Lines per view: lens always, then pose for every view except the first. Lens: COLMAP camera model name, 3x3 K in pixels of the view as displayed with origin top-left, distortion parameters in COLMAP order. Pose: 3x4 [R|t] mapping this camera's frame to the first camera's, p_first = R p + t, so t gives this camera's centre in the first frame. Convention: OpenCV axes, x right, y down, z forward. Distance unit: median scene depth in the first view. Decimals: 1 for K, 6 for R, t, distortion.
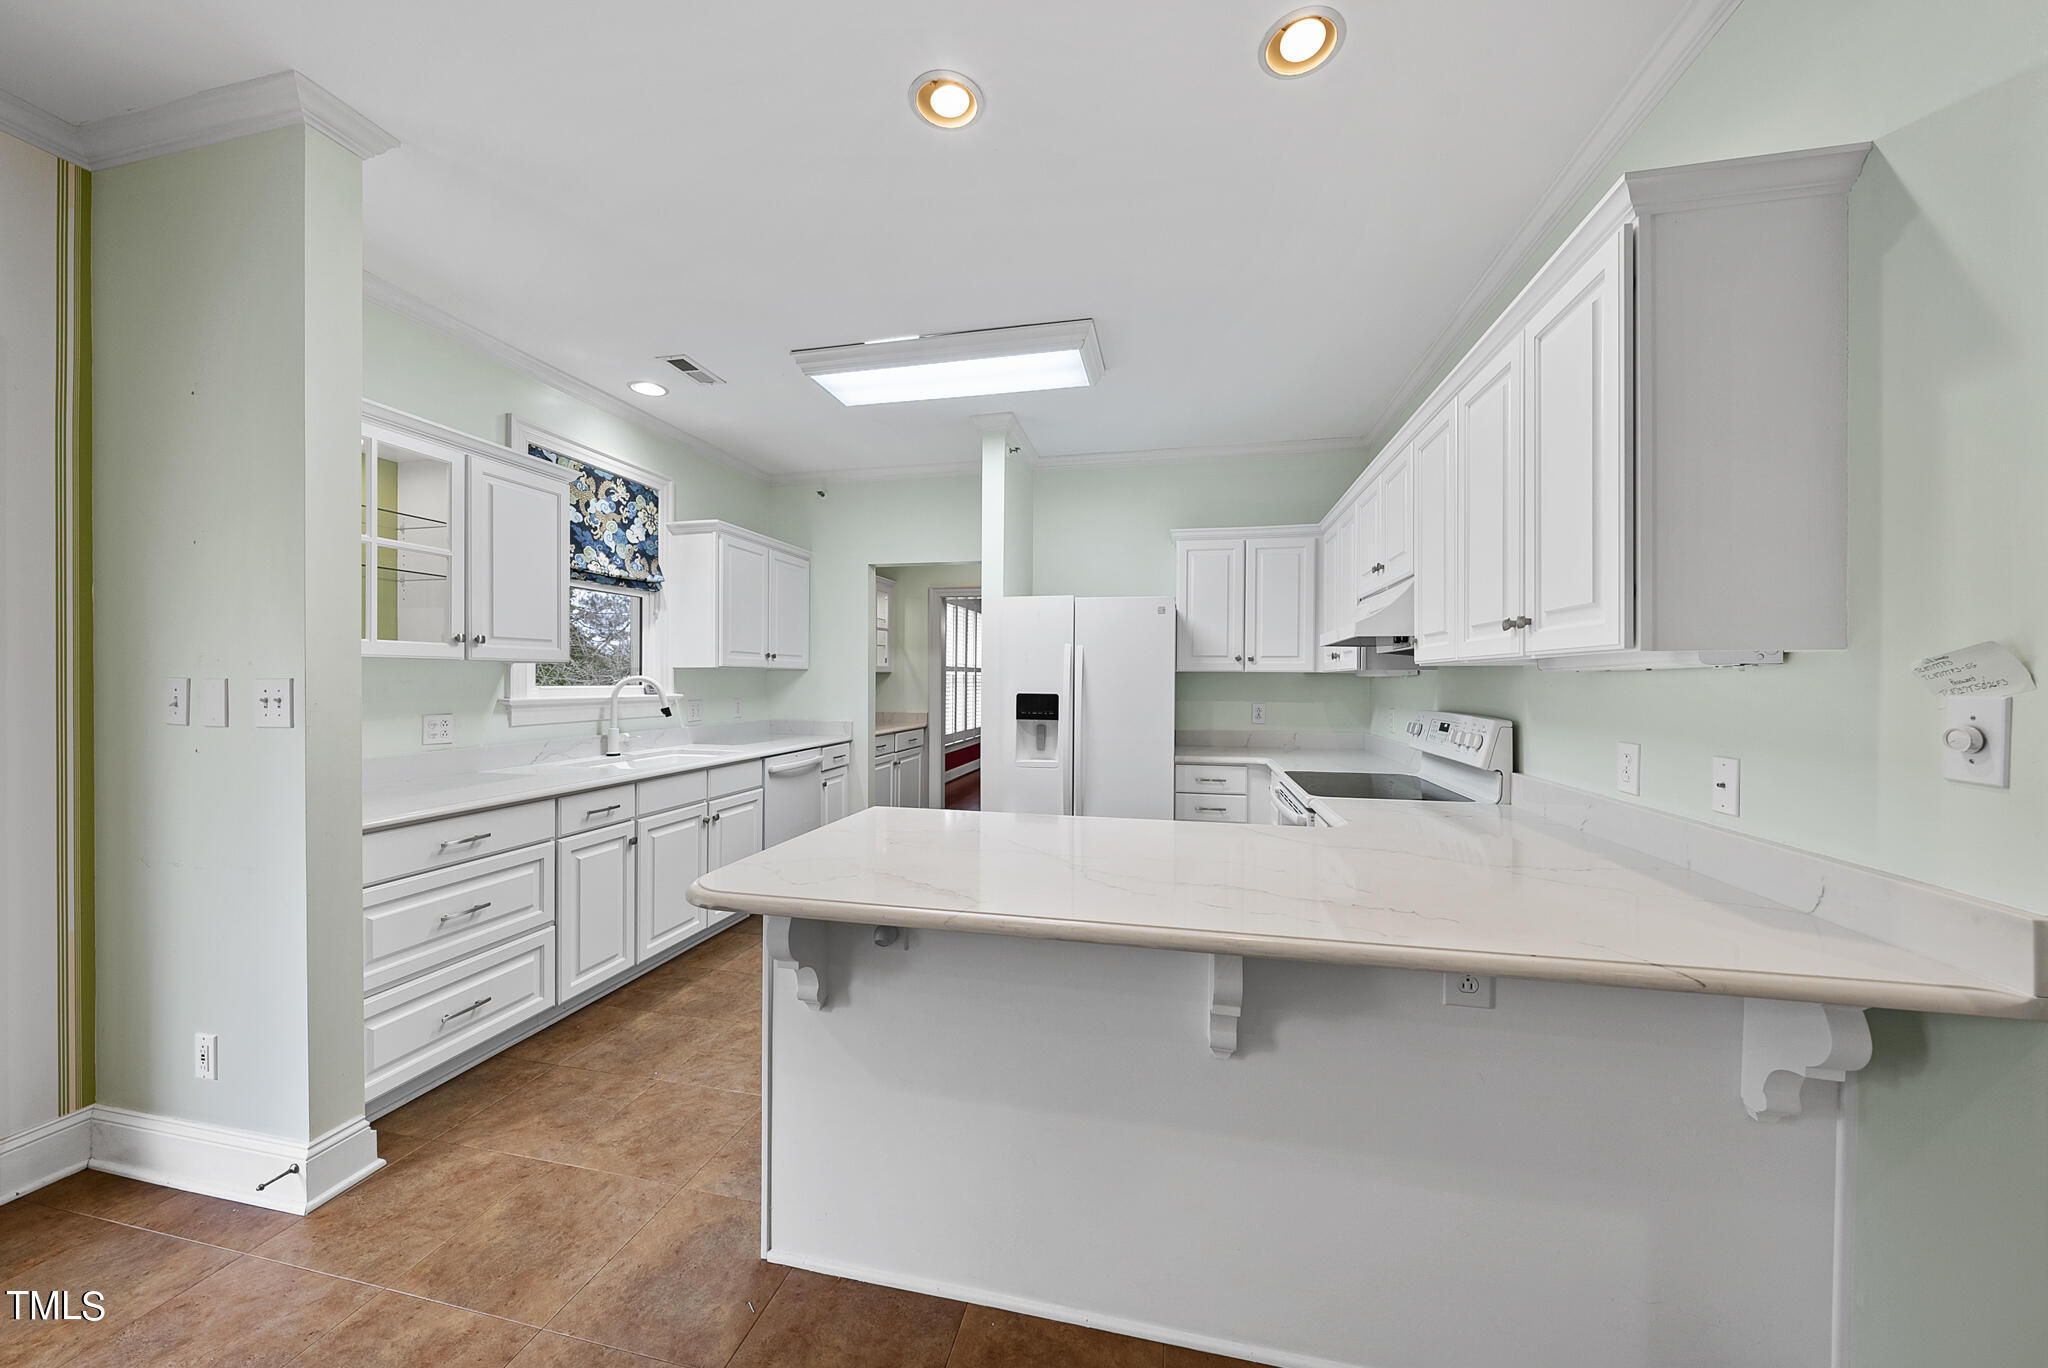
lens RADIAL K [[709.0, 0, 1025.6], [0, 709.0, 679.7], [0, 0, 1]] dist [0.000315, 0.000016]
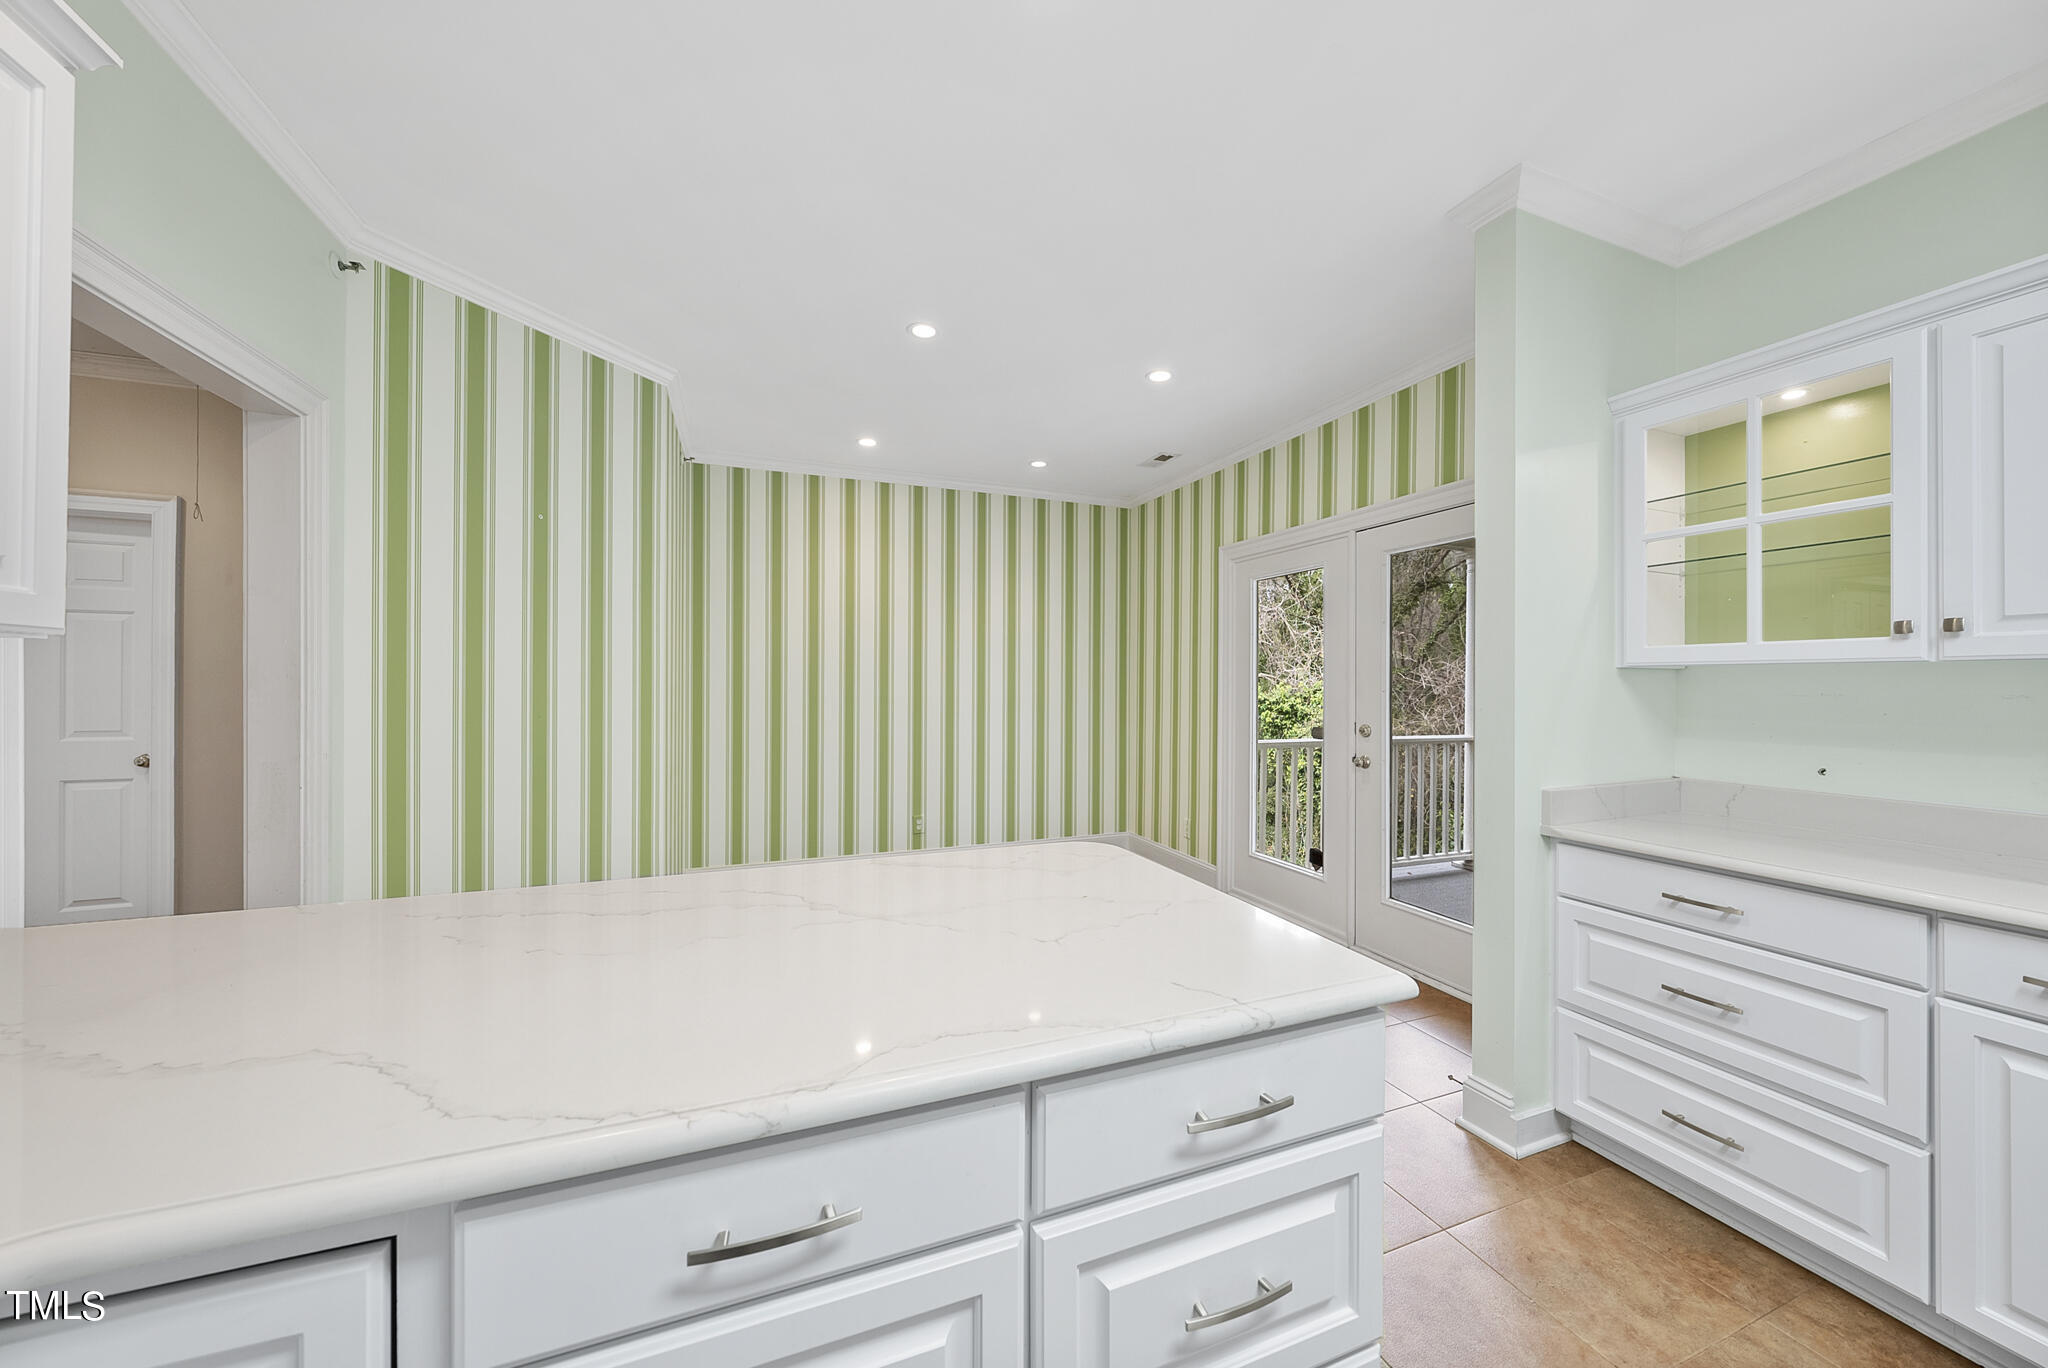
lens RADIAL K [[709.0, 0, 1025.6], [0, 709.0, 679.7], [0, 0, 1]] dist [0.000315, 0.000016]
pose [[-0.823616, -0.012083, -0.567019, 0.311358], [-0.012149, 0.999919, -0.003661, -0.001671], [0.567018, 0.003874, -0.823696, 1.607037]]
